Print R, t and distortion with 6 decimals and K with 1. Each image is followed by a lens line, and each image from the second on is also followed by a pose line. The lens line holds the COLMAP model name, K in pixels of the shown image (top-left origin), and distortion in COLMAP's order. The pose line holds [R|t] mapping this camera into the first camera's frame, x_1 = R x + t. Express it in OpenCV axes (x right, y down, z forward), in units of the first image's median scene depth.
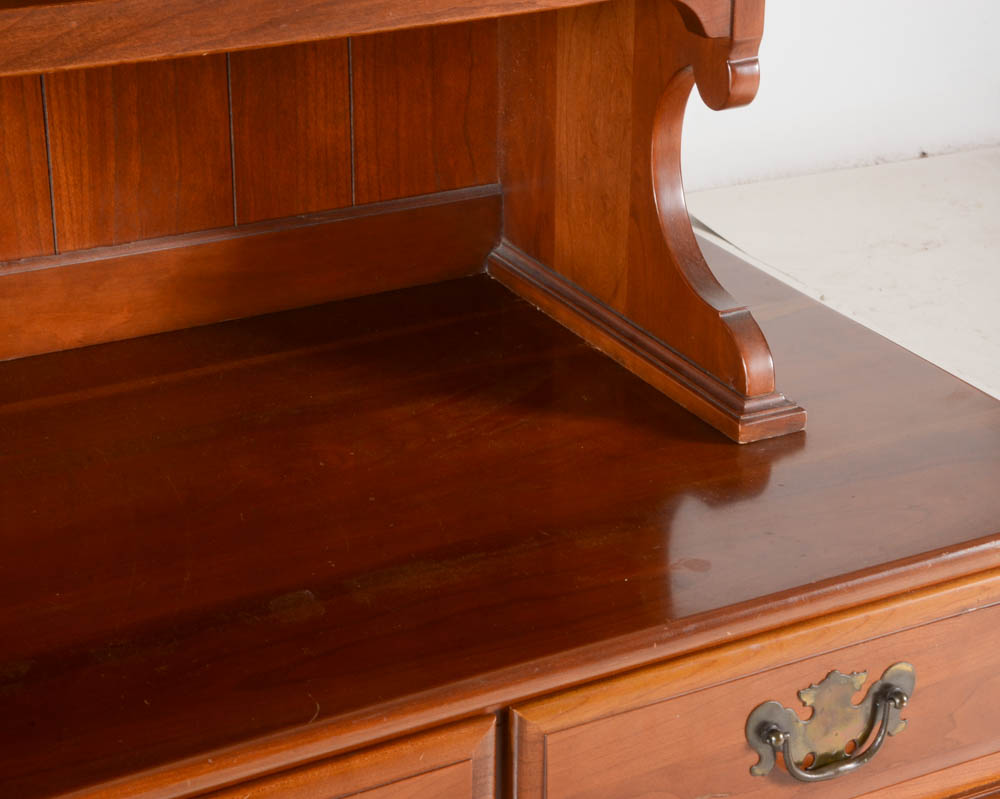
lens RADIAL K [[2739.3, 0, 599.3], [0, 2739.3, 399.3], [0, 0, 1]] dist [0.521527, -0.090005]
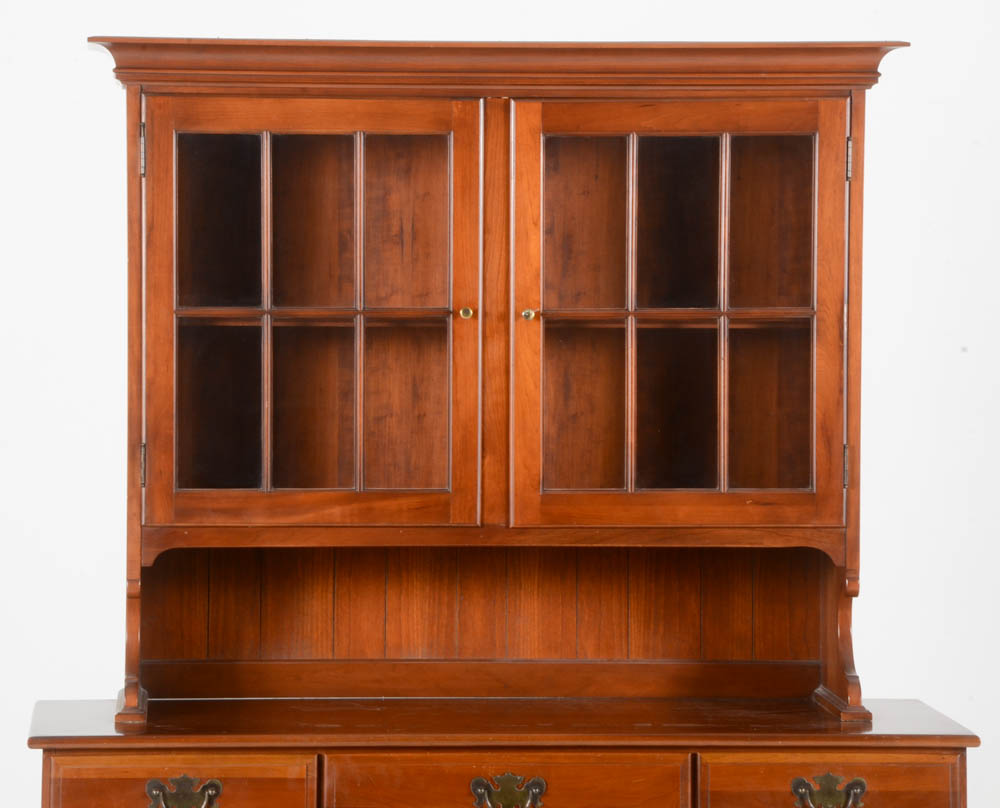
lens RADIAL K [[5405.2, 0, 481.9], [0, 5405.2, 422.1], [0, 0, 1]] dist [1.534592, 5.206123]
pose [[0.896532, 0.005215, -0.442949, 1.935259], [-0.166093, 0.930940, -0.325213, 1.418484], [0.410663, 0.365134, 0.835484, -3.388955]]
